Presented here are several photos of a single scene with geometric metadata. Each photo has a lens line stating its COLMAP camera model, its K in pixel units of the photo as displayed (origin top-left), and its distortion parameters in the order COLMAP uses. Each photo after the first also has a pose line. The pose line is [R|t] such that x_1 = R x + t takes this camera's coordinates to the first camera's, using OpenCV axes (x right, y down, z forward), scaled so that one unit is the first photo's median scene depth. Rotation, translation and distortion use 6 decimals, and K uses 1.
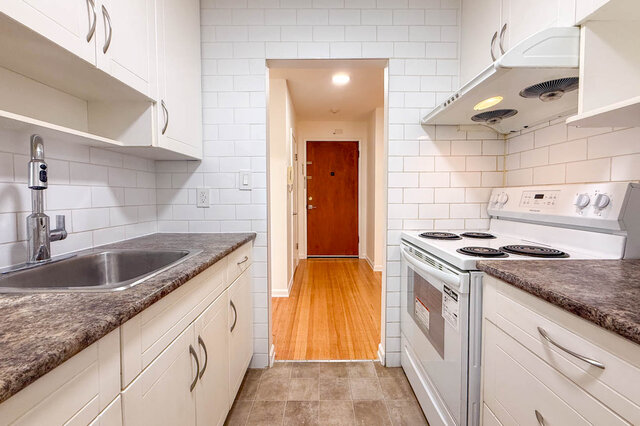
lens RADIAL K [[264.1, 0, 322.3], [0, 264.1, 207.5], [0, 0, 1]] dist [0.001254, -0.000097]
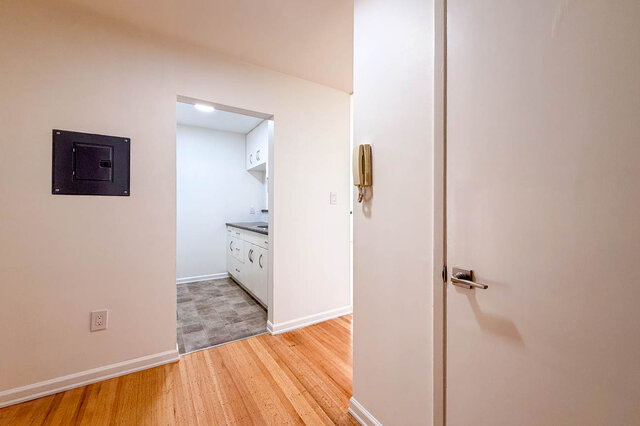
lens RADIAL K [[264.1, 0, 322.3], [0, 264.1, 207.5], [0, 0, 1]] dist [0.001254, -0.000097]
pose [[-0.849578, 0.002556, -0.527456, 0.358175], [-0.019613, 0.999144, 0.036434, -0.126502], [0.527098, 0.041299, -0.848801, 2.766541]]
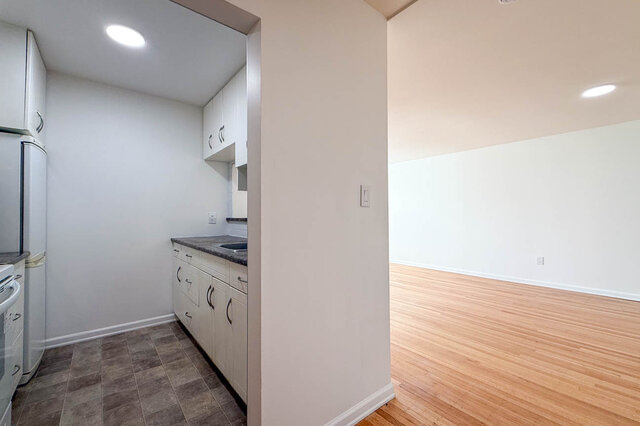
lens RADIAL K [[273.5, 0, 320.0], [0, 273.5, 213.0], [0, 0, 1]] dist [-0.000845, -0.000331]
pose [[-0.780319, 0.000294, -0.625382, 0.121579], [-0.019399, 0.999507, 0.024675, -0.082113], [0.625081, 0.031386, -0.779929, 1.960126]]
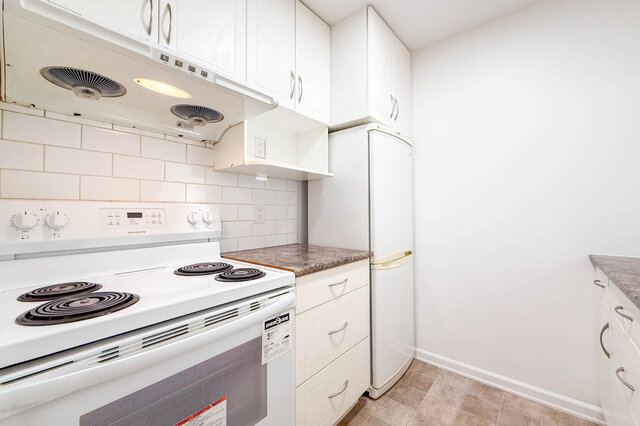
lens RADIAL K [[264.1, 0, 322.3], [0, 264.1, 207.5], [0, 0, 1]] dist [0.001254, -0.000097]
pose [[-0.762409, 0.024136, 0.646645, -0.155532], [0.037265, 0.999283, 0.006638, -0.043994], [-0.646021, 0.029158, -0.762762, 1.124097]]
